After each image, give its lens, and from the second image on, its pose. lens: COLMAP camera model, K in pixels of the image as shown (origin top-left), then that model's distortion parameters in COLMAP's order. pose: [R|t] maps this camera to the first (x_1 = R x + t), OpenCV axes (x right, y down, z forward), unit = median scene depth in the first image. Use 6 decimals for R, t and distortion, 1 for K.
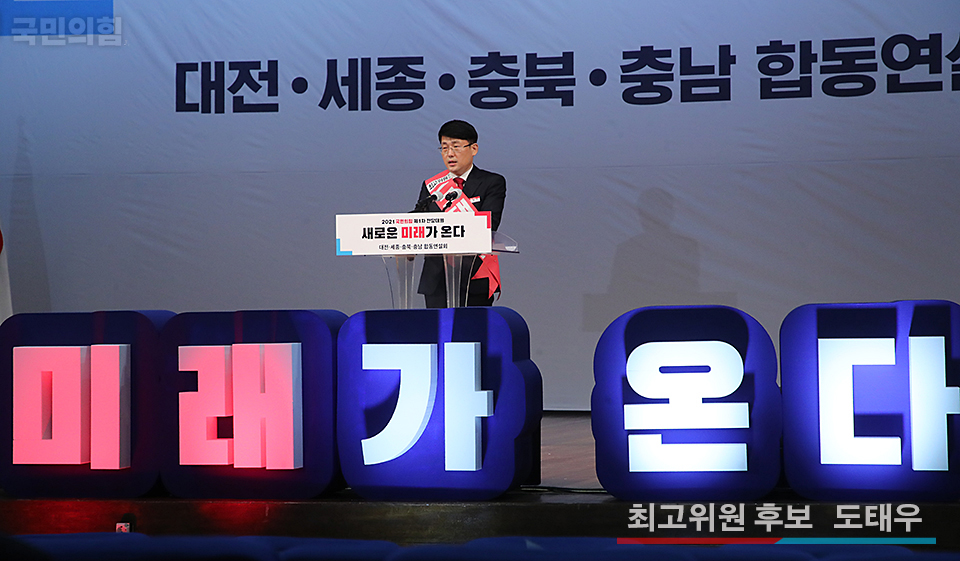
lens RADIAL K [[2832.5, 0, 472.9], [0, 2832.5, 322.3], [0, 0, 1]] dist [0.821276, 0.000000]
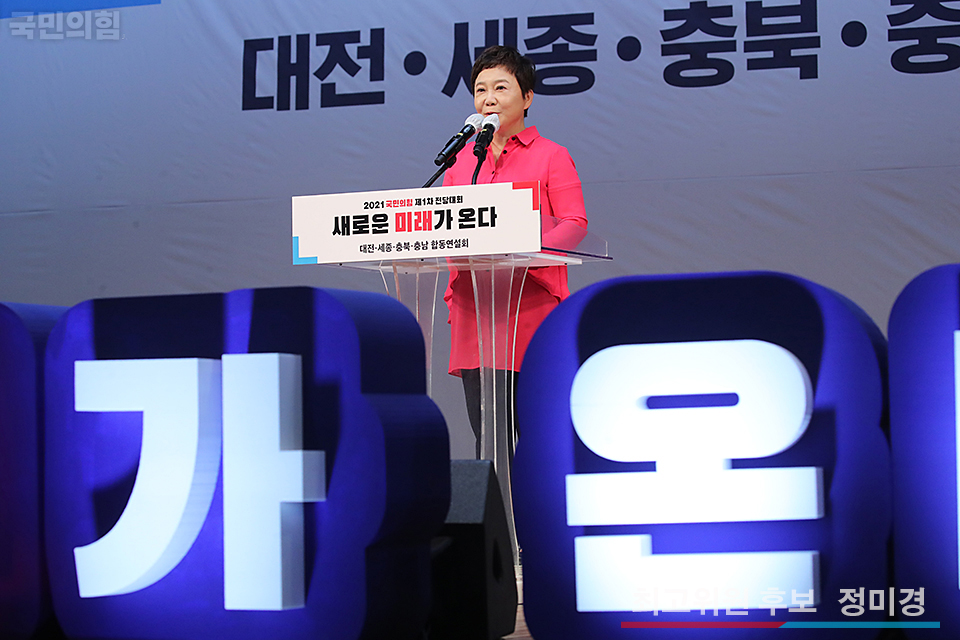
lens RADIAL K [[3284.7, 0, 471.2], [0, 3284.7, 322.4], [0, 0, 1]] dist [-0.145736, 0.000000]
pose [[0.987602, -0.011084, -0.156586, 0.073927], [0.002575, 0.998513, -0.054445, 0.019870], [0.156957, 0.053366, 0.986162, 0.258043]]
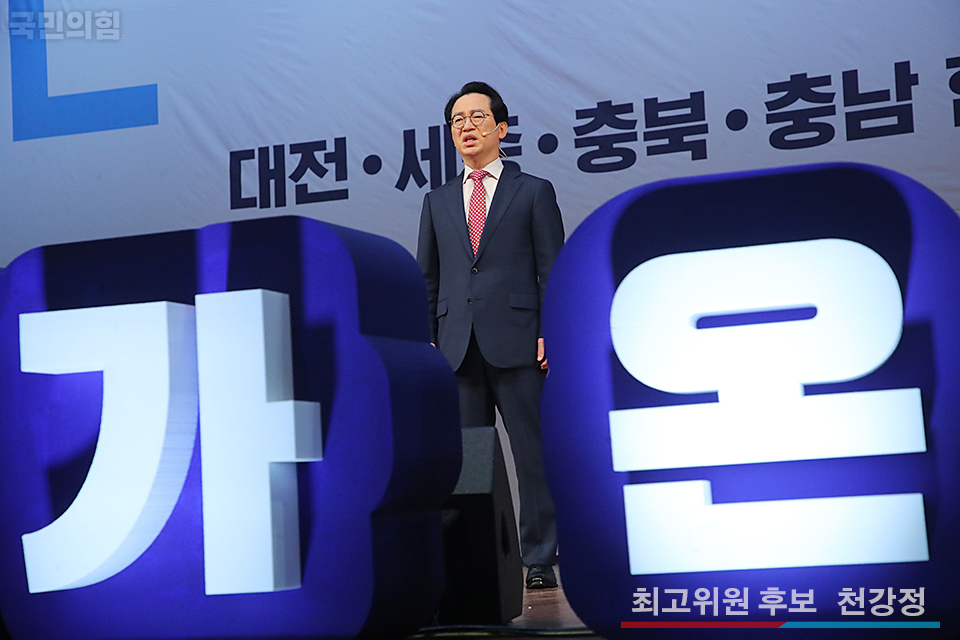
lens RADIAL K [[2187.5, 0, 484.7], [0, 2187.5, 323.2], [0, 0, 1]] dist [0.556047, 0.000000]
pose [[0.991838, -0.053405, -0.115780, 0.042764], [0.041581, 0.993890, -0.102242, 0.028414], [0.120533, 0.096594, 0.987999, 0.401256]]
